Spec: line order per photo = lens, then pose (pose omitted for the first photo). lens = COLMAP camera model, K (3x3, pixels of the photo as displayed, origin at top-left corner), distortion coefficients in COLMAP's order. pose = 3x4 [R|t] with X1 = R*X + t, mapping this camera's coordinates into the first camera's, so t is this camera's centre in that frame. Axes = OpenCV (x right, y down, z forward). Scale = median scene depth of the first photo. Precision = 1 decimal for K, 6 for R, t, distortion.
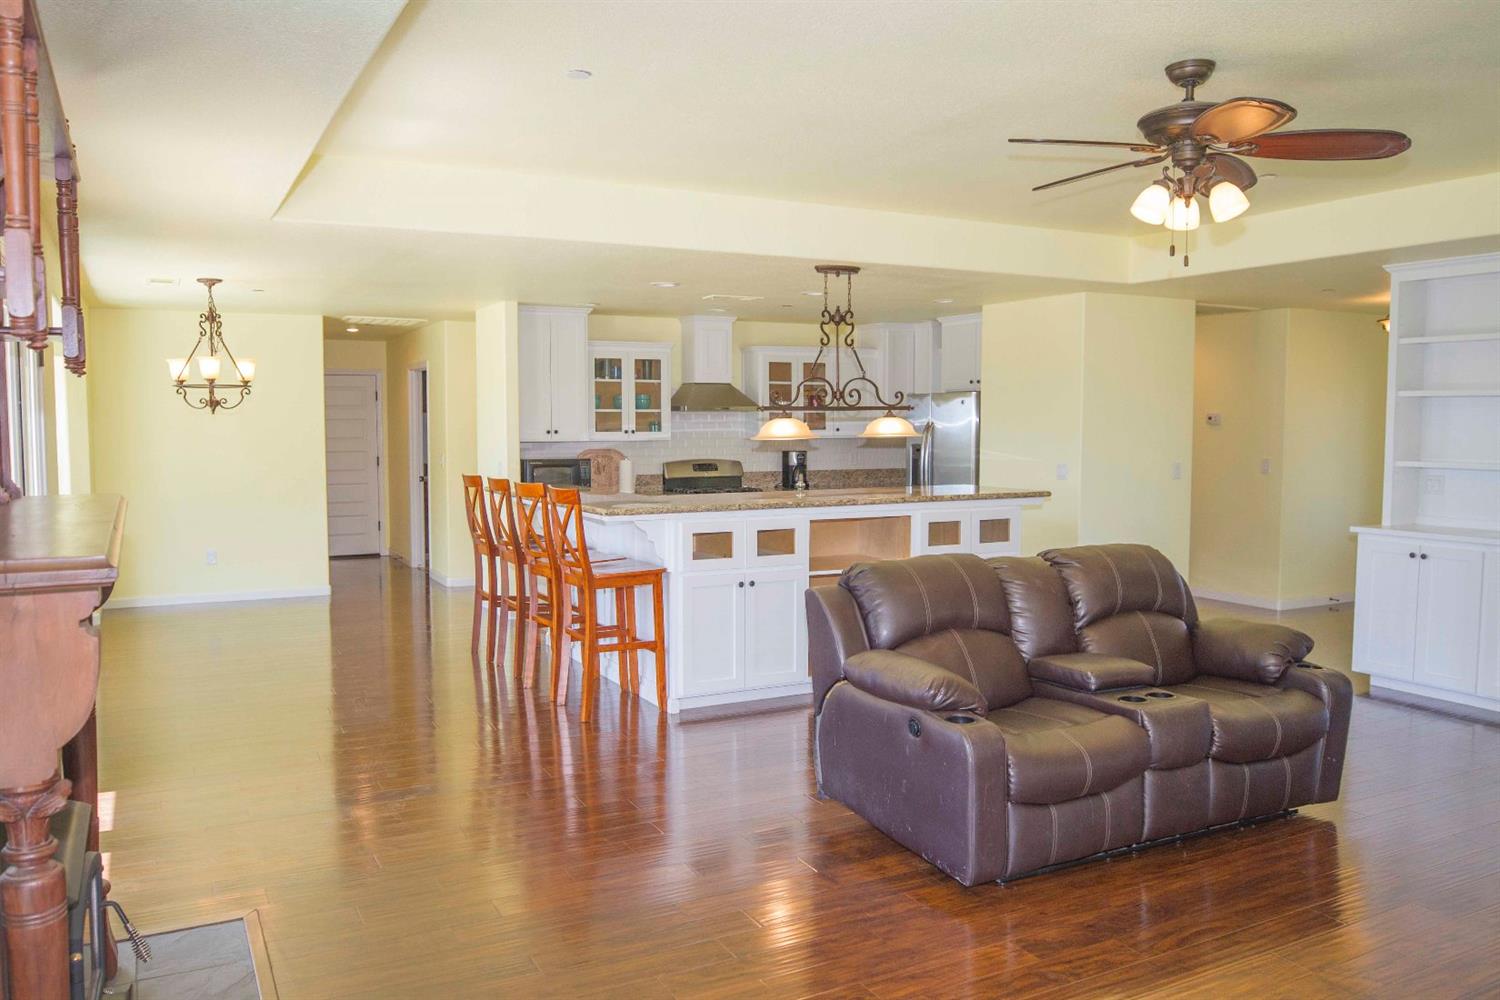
lens RADIAL K [[1113.4, 0, 760.7], [0, 1113.4, 488.7], [0, 0, 1]] dist [-0.039671, 0.014939]
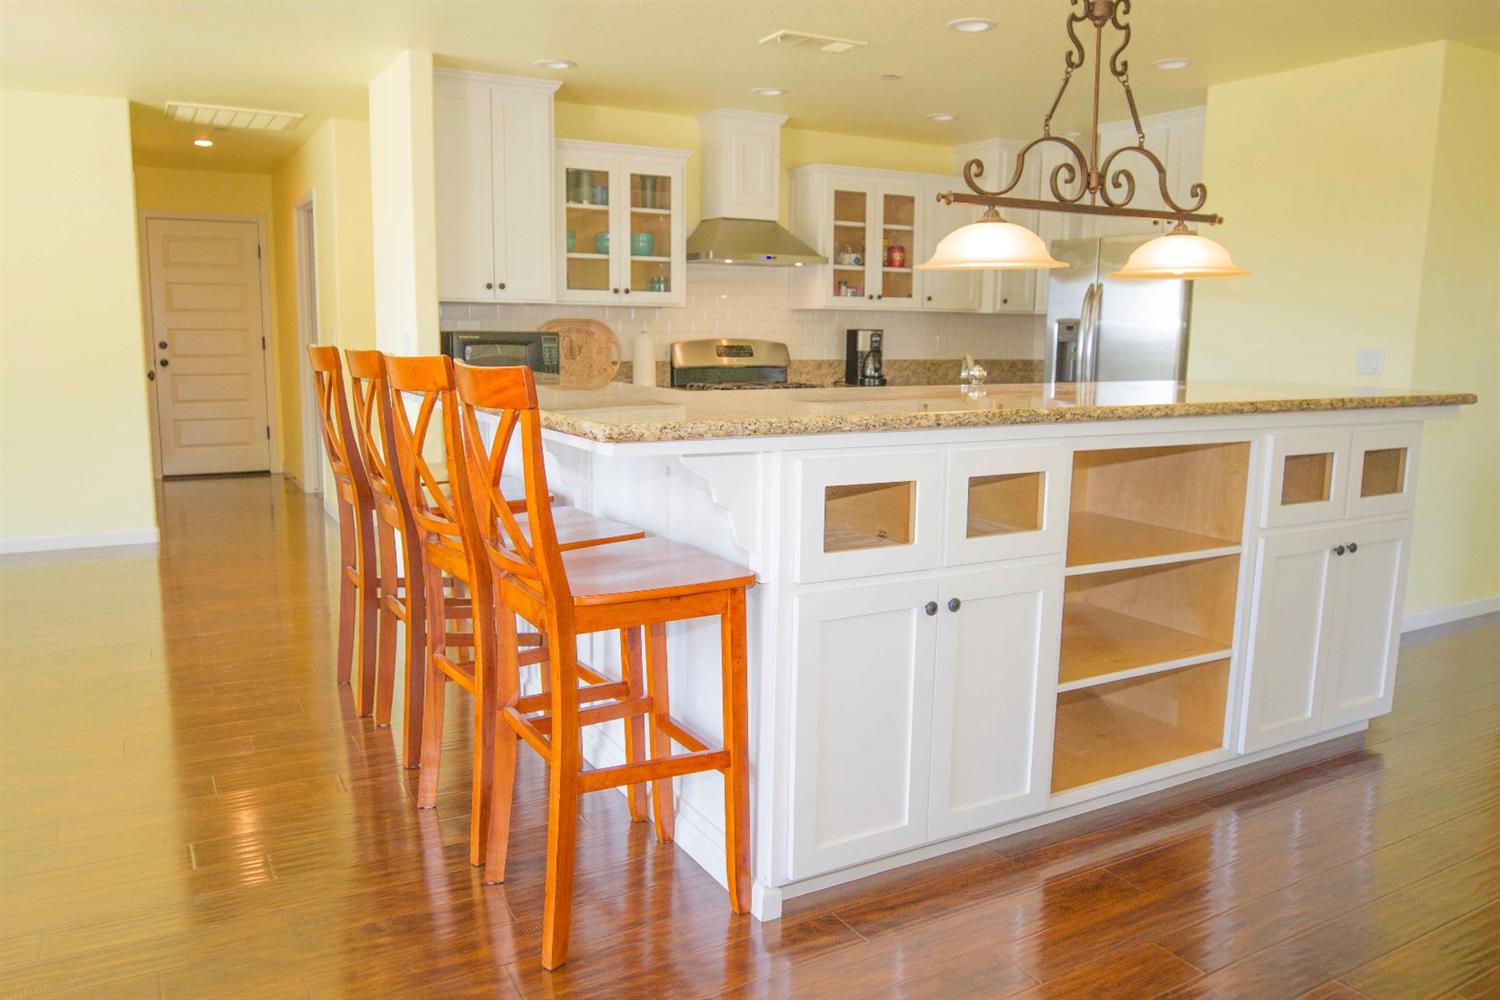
lens RADIAL K [[1113.4, 0, 776.5], [0, 1113.4, 490.2], [0, 0, 1]] dist [-0.039671, 0.014939]
pose [[0.999034, 0.007632, 0.043267, -0.069637], [-0.011466, 0.995959, 0.089069, 0.004795], [-0.042412, -0.089479, 0.995085, 0.444663]]
